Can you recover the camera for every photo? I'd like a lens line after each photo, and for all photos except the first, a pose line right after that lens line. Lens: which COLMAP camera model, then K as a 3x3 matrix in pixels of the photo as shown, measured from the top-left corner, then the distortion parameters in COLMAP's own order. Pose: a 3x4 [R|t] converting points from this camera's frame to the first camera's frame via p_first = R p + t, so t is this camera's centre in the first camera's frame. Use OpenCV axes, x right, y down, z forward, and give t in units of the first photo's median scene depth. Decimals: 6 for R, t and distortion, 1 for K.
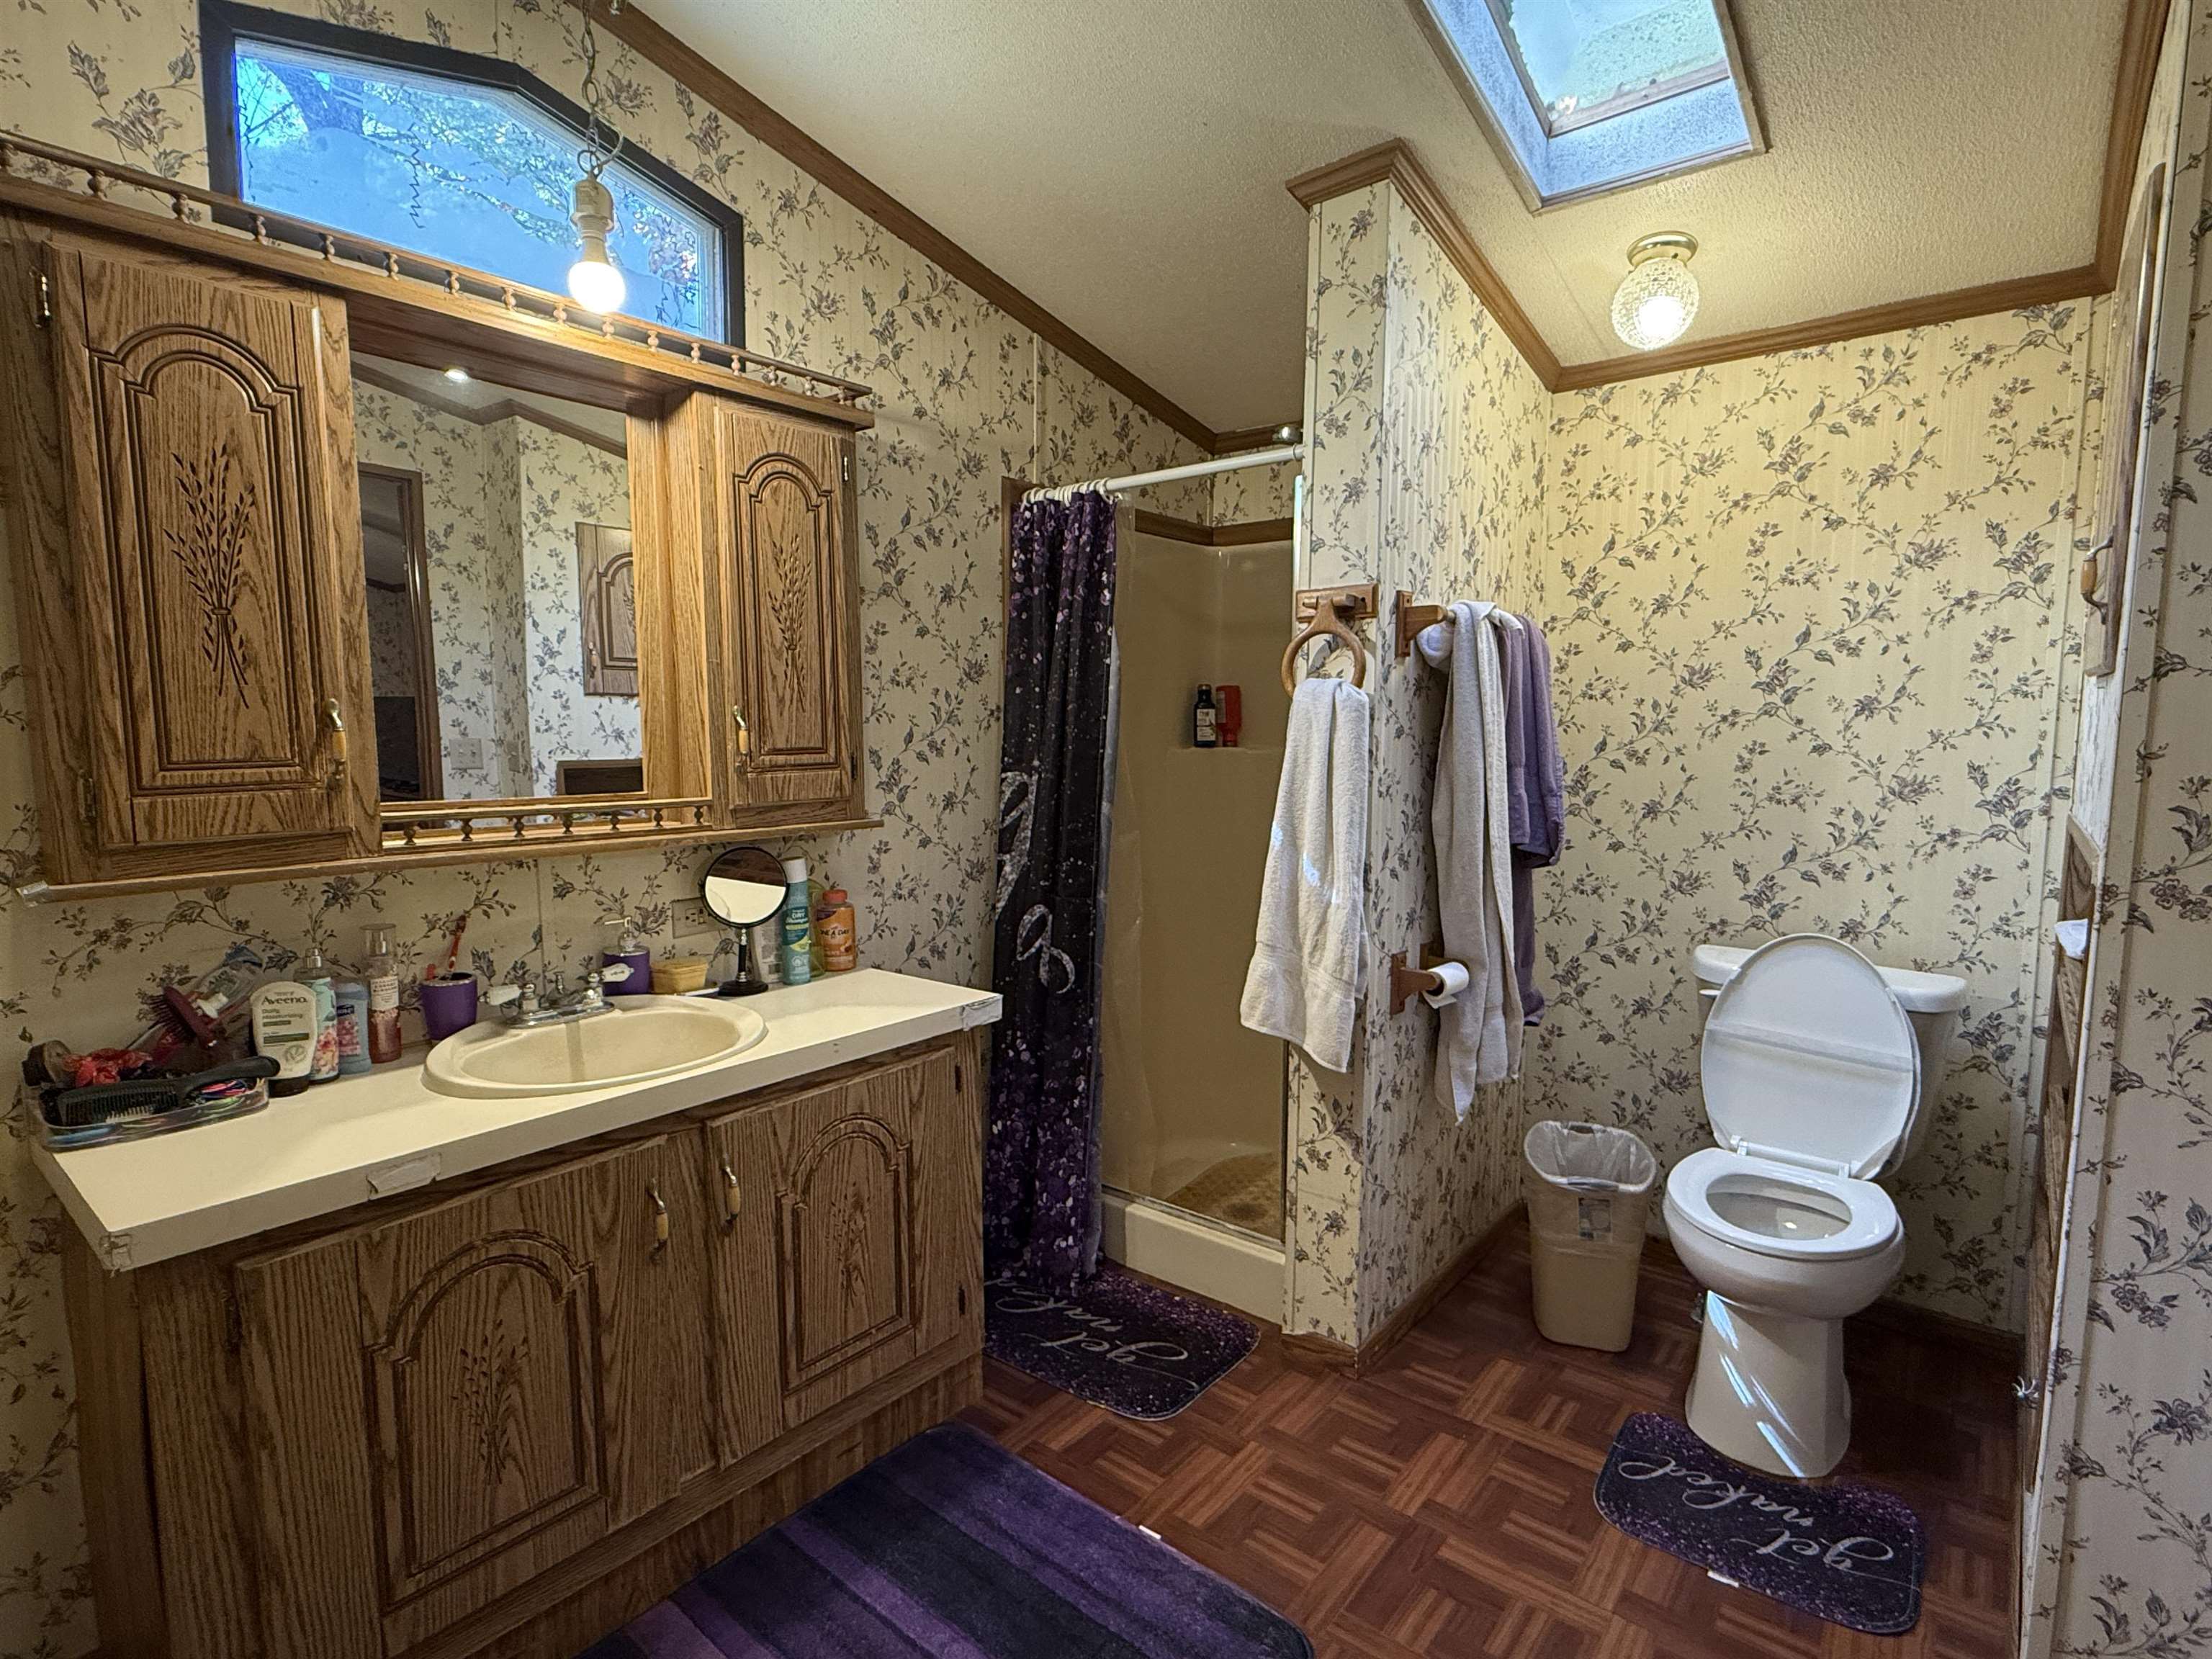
lens RADIAL K [[1107.6, 0, 1101.0], [0, 1107.6, 828.4], [0, 0, 1]] dist [-0.000290, -0.000290]
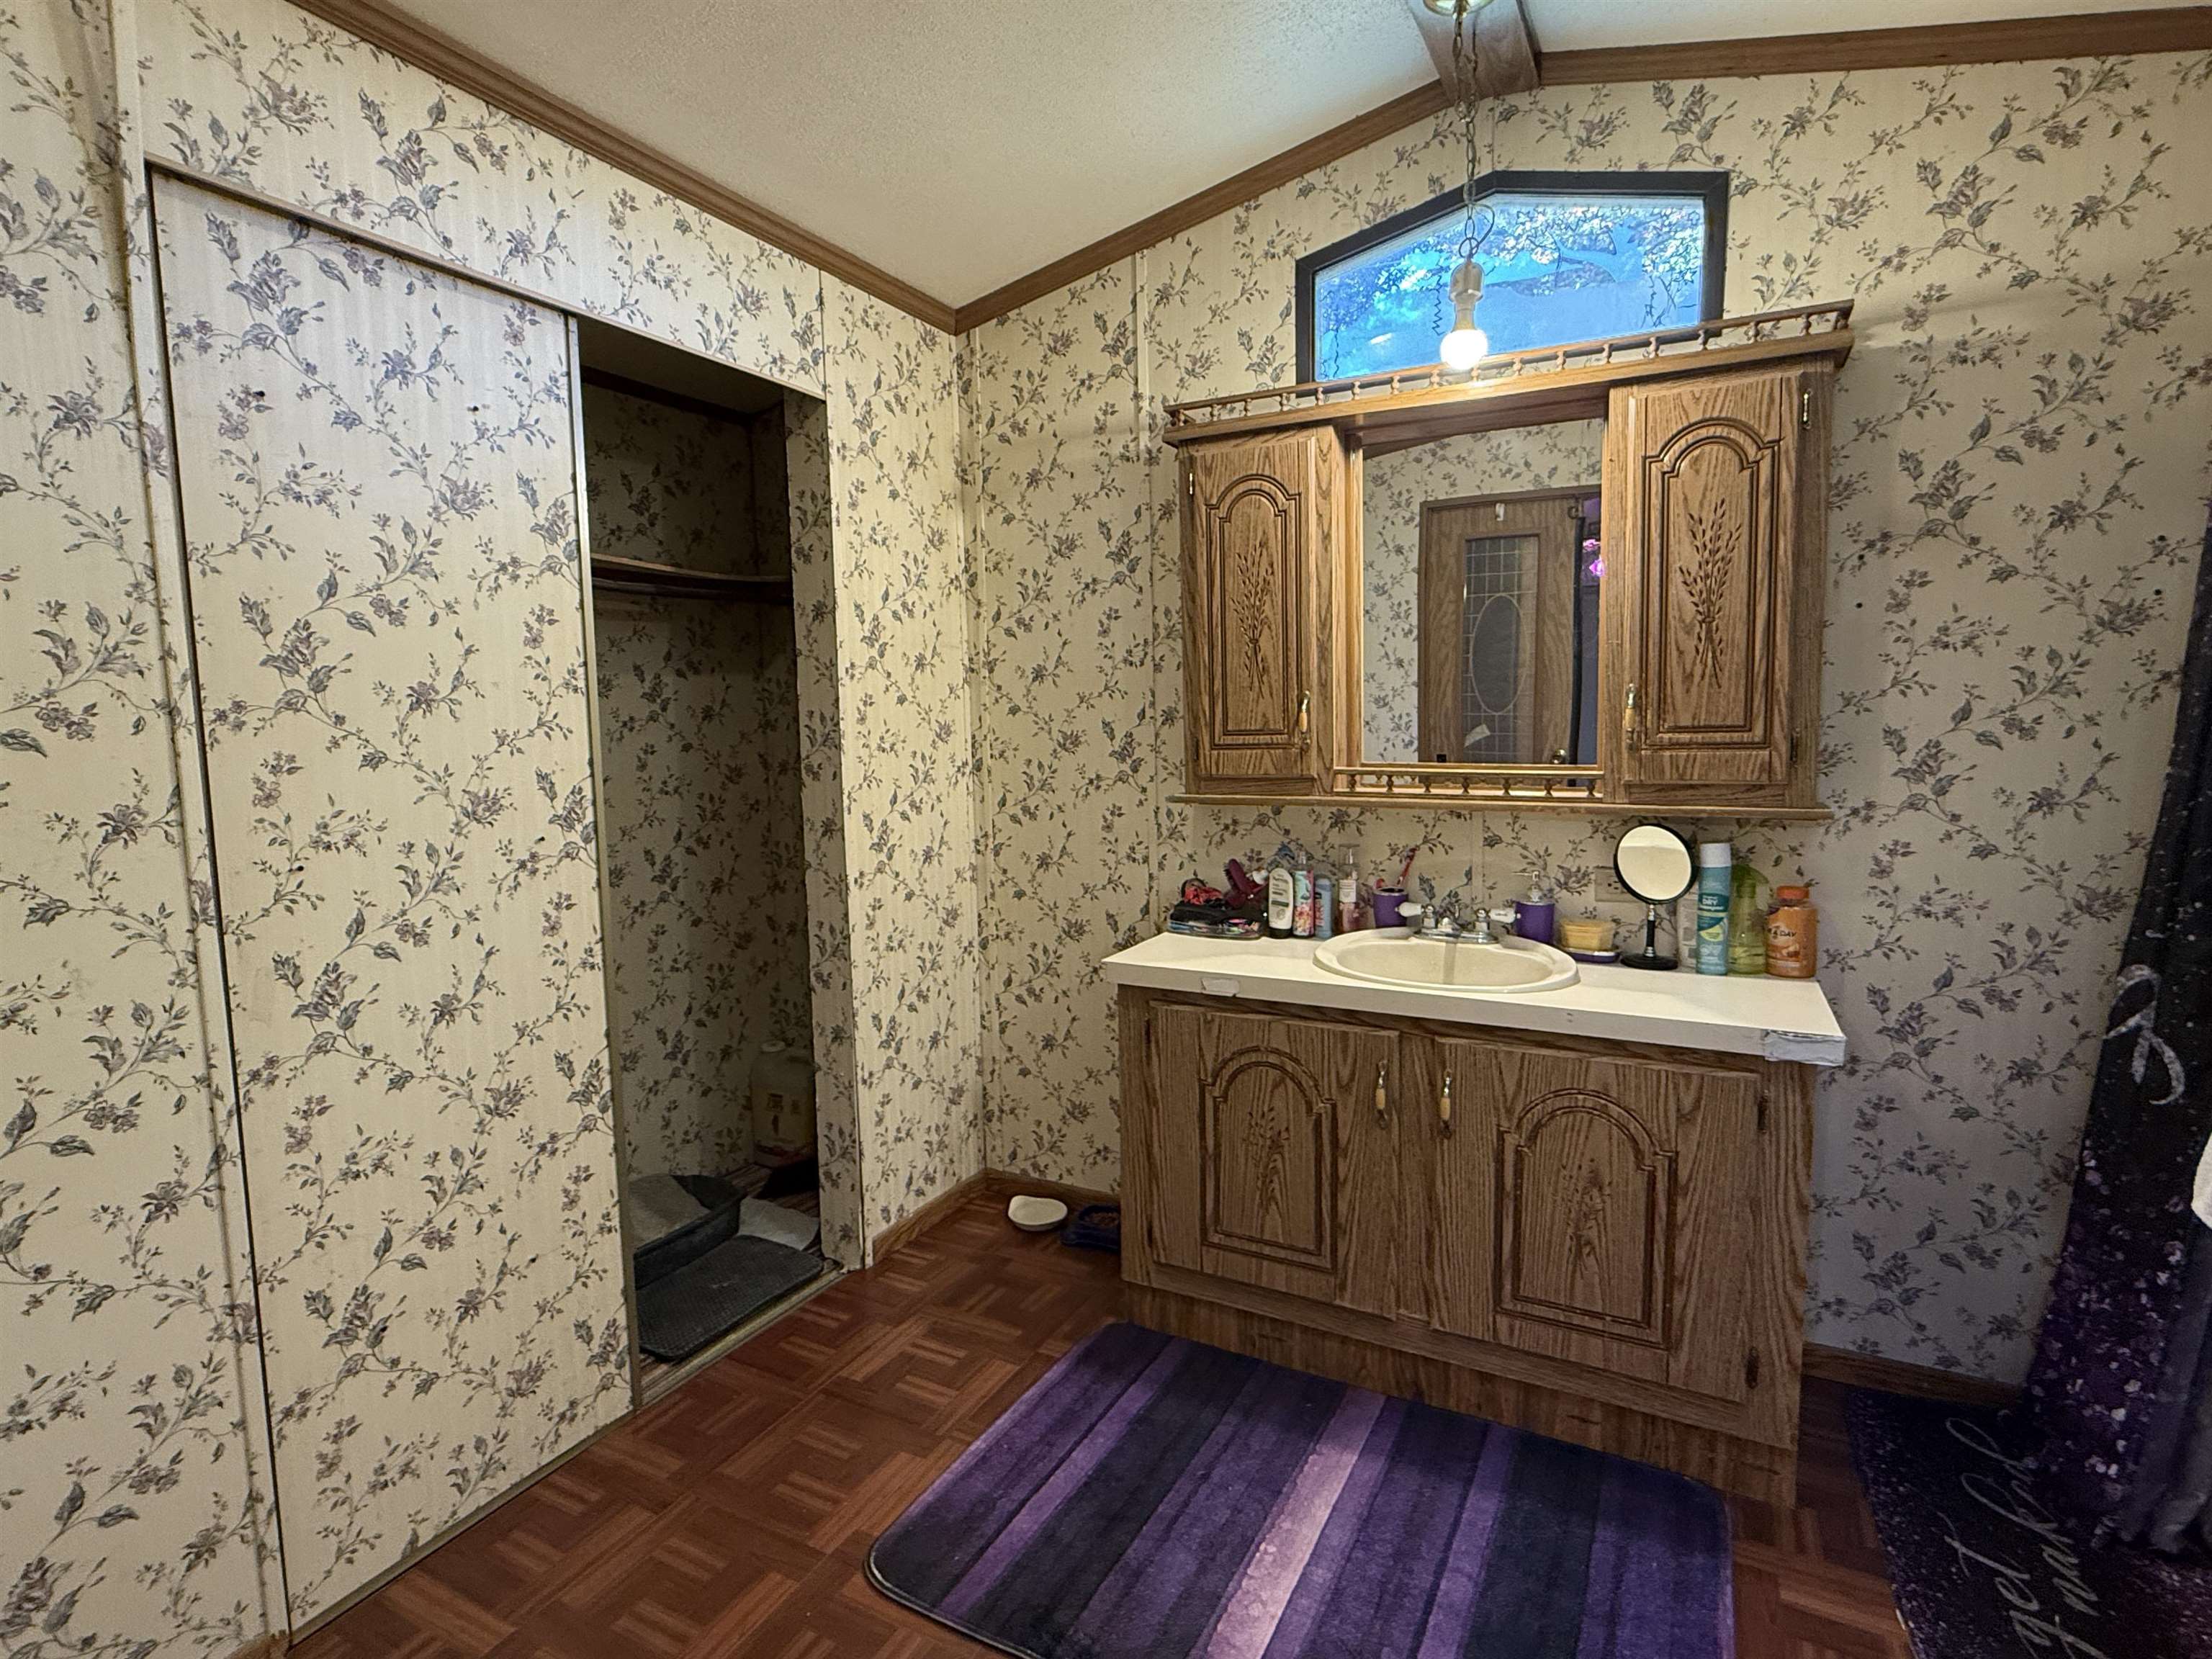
lens RADIAL K [[1107.6, 0, 1102.8], [0, 1107.6, 830.5], [0, 0, 1]] dist [-0.000290, -0.000290]
pose [[0.198651, 0.101526, -0.974798, 0.661004], [-0.075521, 0.993248, 0.088057, -0.032639], [0.977156, 0.056125, 0.204977, 0.354373]]
